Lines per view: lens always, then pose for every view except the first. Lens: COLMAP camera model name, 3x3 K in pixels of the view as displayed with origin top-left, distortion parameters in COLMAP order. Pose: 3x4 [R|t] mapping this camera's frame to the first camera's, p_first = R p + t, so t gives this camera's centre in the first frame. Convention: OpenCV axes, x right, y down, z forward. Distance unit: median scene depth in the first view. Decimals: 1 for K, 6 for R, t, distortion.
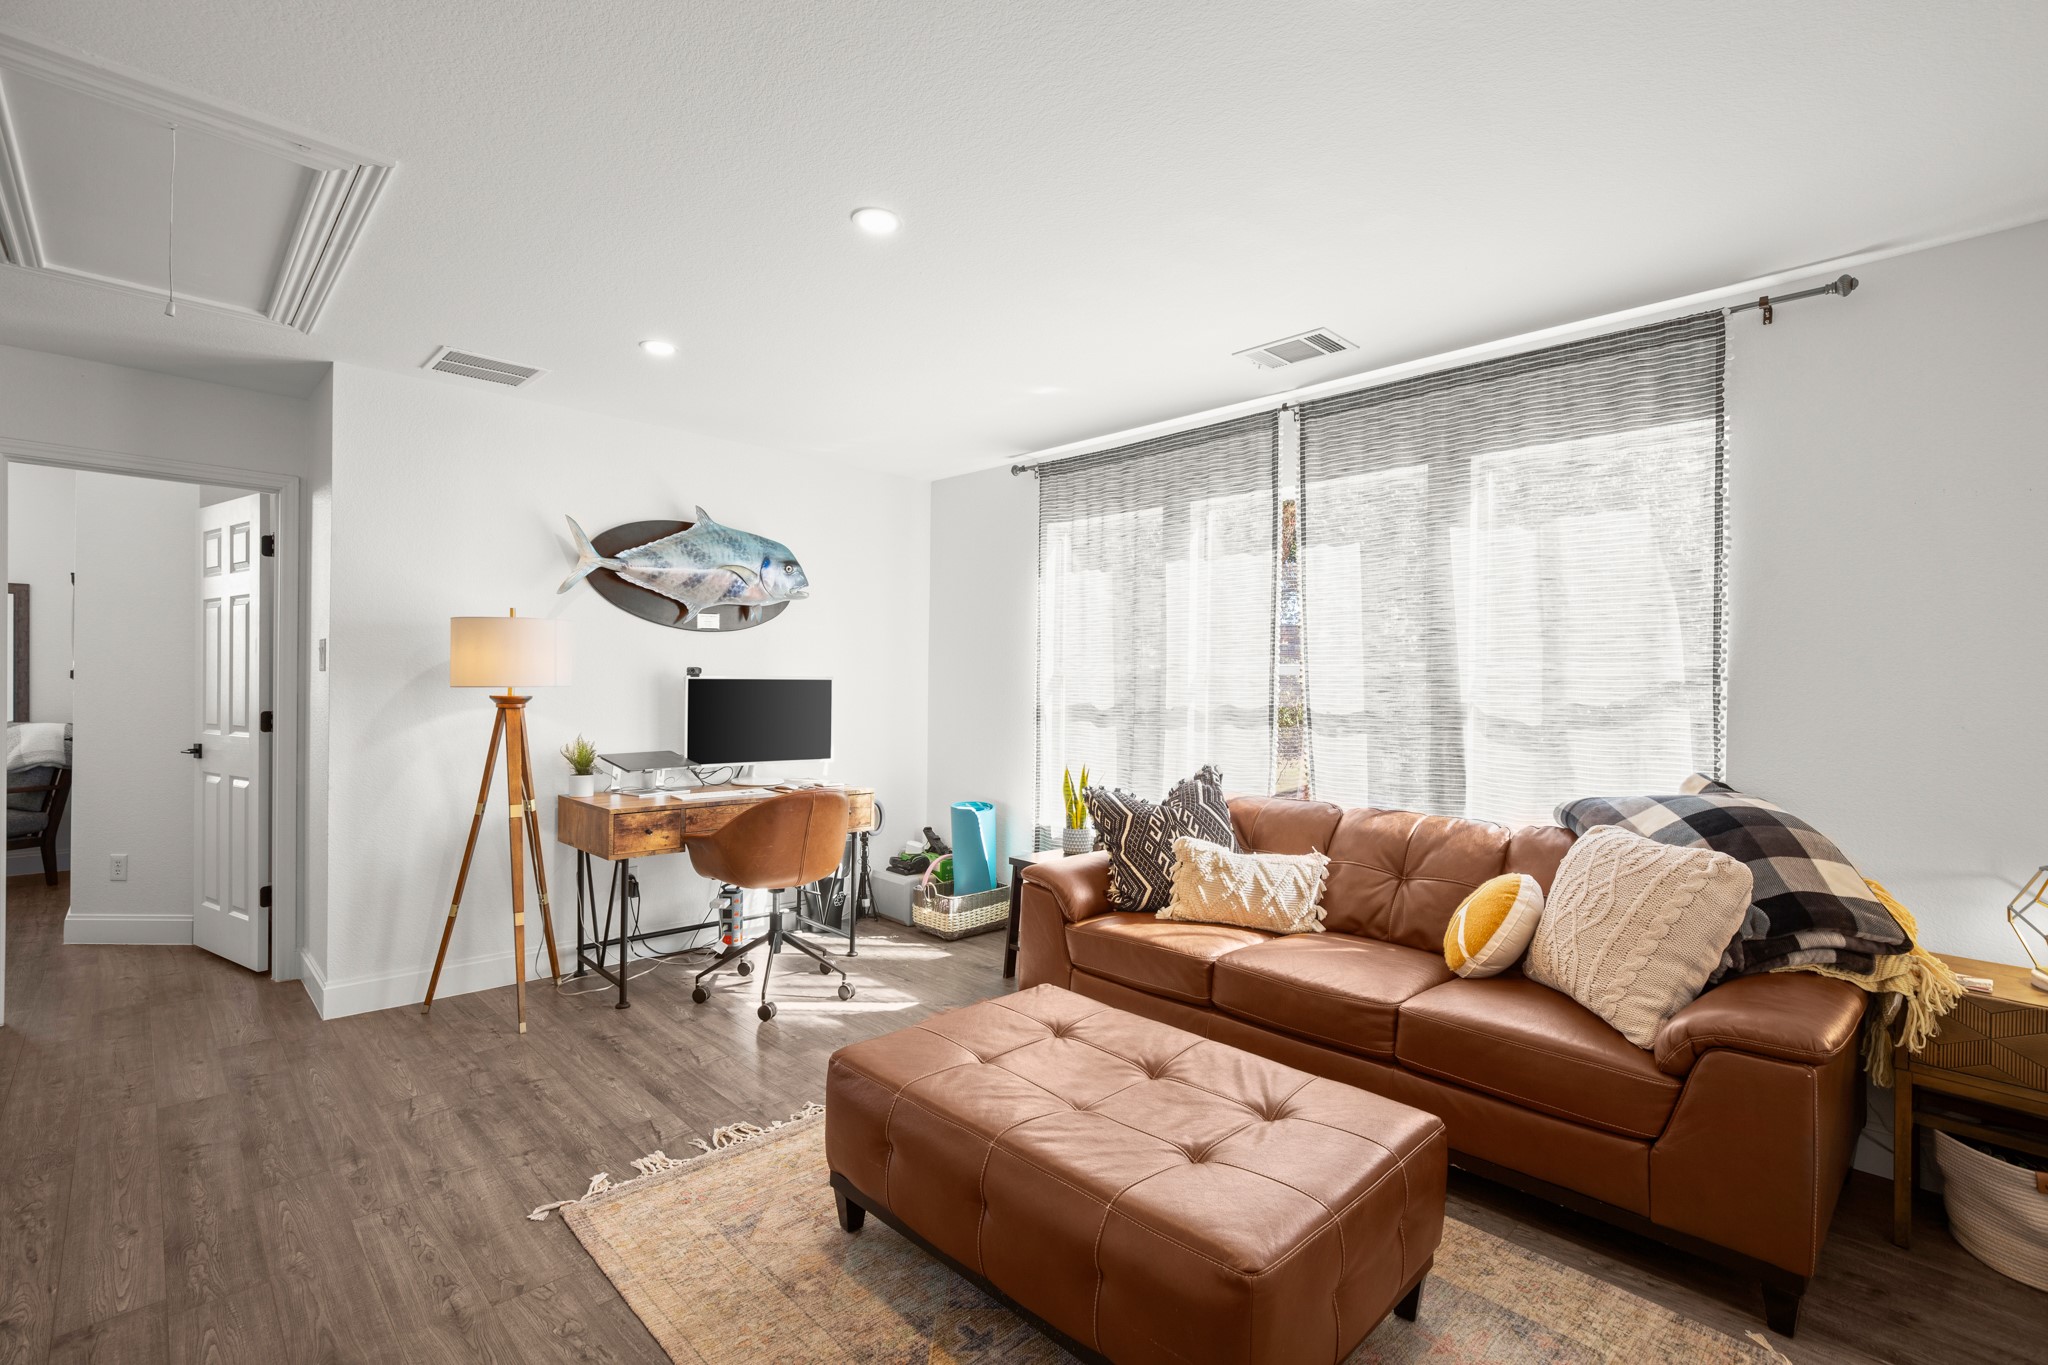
lens RADIAL K [[934.9, 0, 1034.4], [0, 934.9, 683.7], [0, 0, 1]] dist [-0.001042, 0.000584]
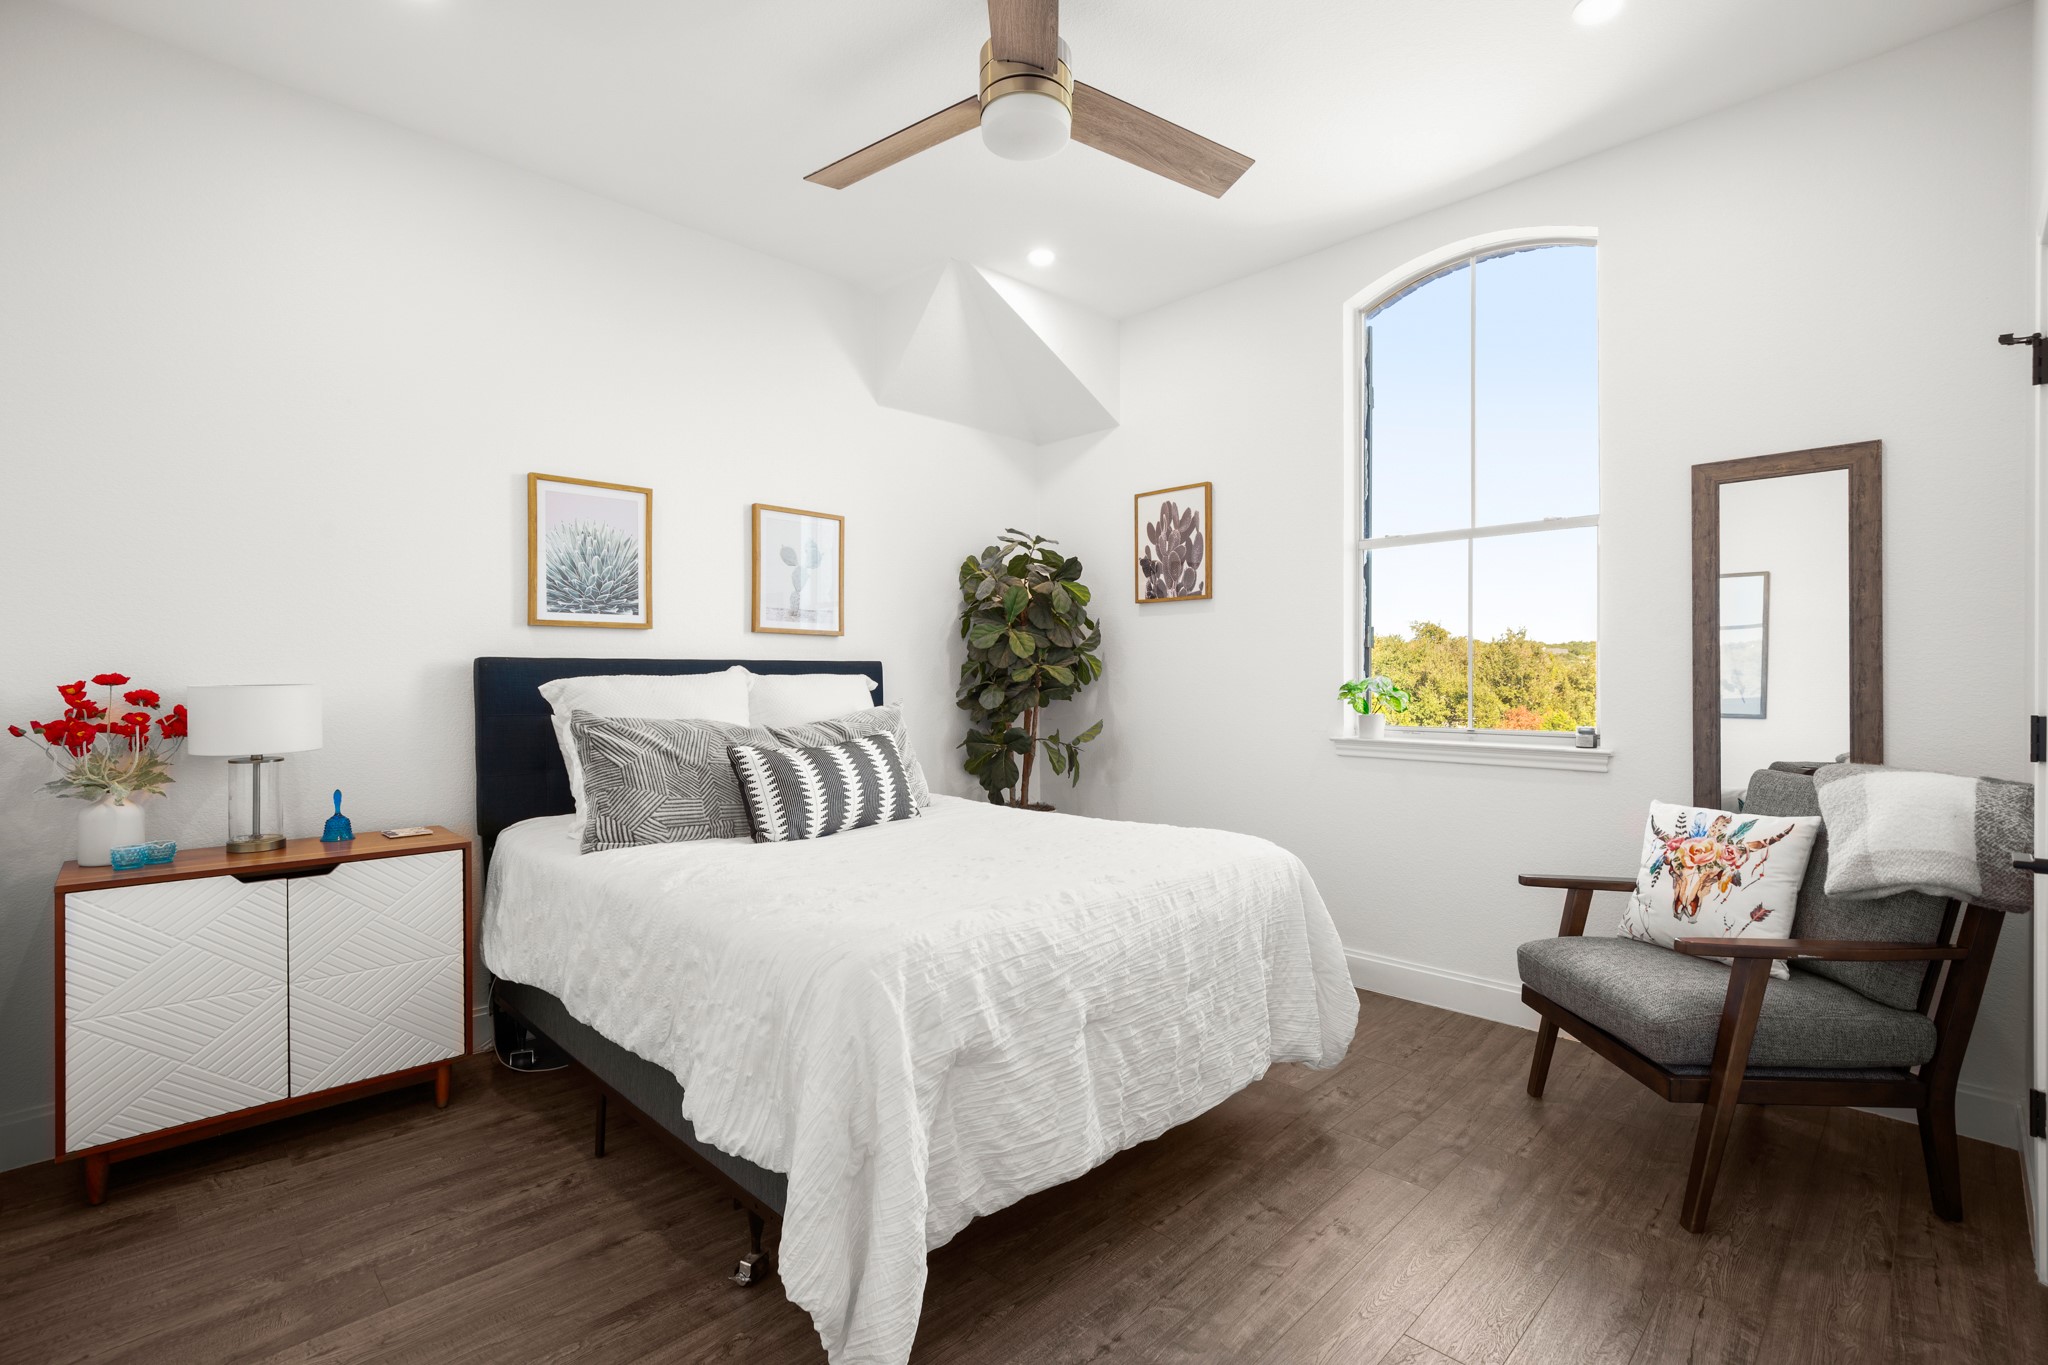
lens RADIAL K [[934.9, 0, 1024.0], [0, 934.9, 681.5], [0, 0, 1]] dist [-0.001042, 0.000584]
pose [[0.012692, -0.006161, -0.999900, -0.400501], [0.001431, 0.999980, -0.006143, 0.002510], [0.999918, -0.001353, 0.012701, 0.368778]]
